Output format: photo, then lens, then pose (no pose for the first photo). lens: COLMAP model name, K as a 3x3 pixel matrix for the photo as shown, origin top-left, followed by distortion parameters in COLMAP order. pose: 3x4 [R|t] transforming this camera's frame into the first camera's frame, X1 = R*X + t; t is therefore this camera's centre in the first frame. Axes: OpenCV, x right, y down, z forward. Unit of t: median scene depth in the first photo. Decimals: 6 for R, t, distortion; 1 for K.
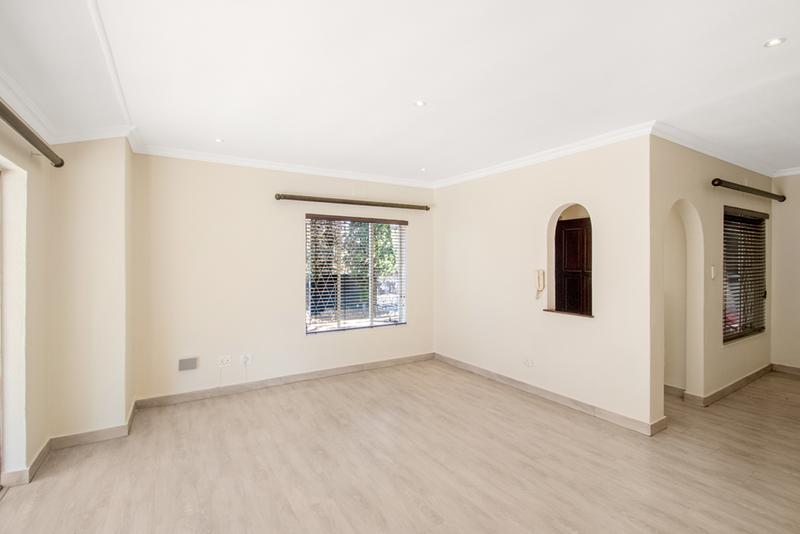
lens RADIAL K [[371.4, 0, 402.7], [0, 371.4, 262.8], [0, 0, 1]] dist [0.000781, -0.007714]
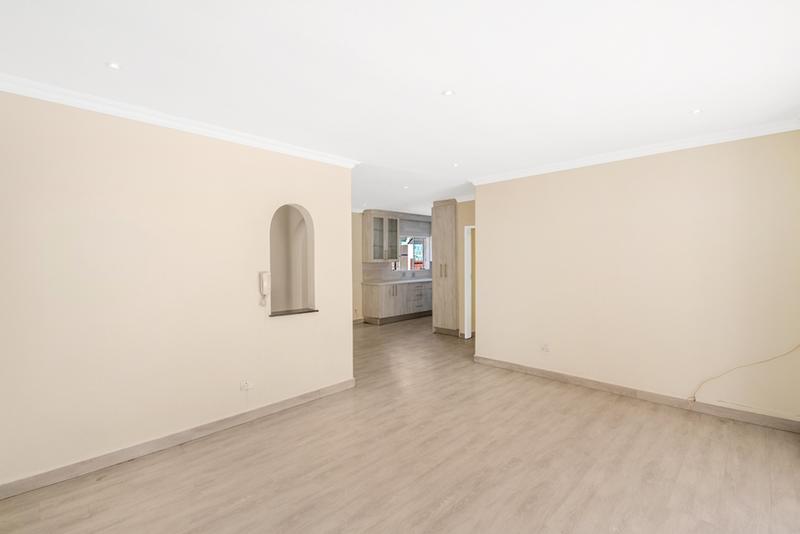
lens RADIAL K [[371.4, 0, 405.1], [0, 371.4, 263.3], [0, 0, 1]] dist [0.000781, -0.007714]
pose [[-0.239470, -0.012506, 0.970823, -0.663336], [0.013811, 0.999772, 0.016285, -0.014311], [-0.970806, 0.017307, -0.239242, 1.043036]]
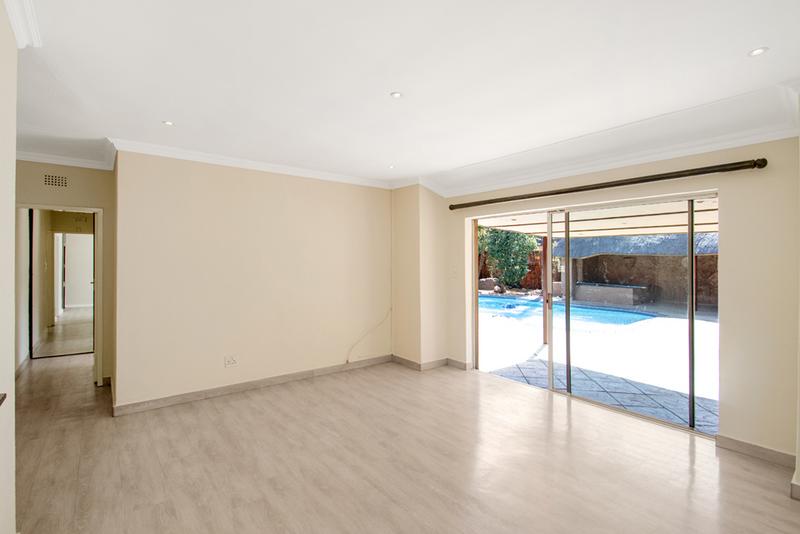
lens RADIAL K [[371.4, 0, 406.2], [0, 371.4, 261.9], [0, 0, 1]] dist [0.000781, -0.007714]
pose [[-0.993442, -0.004426, -0.114253, 0.106163], [-0.005013, 0.999976, 0.004851, -0.006201], [0.114229, 0.005392, -0.993440, 1.505067]]
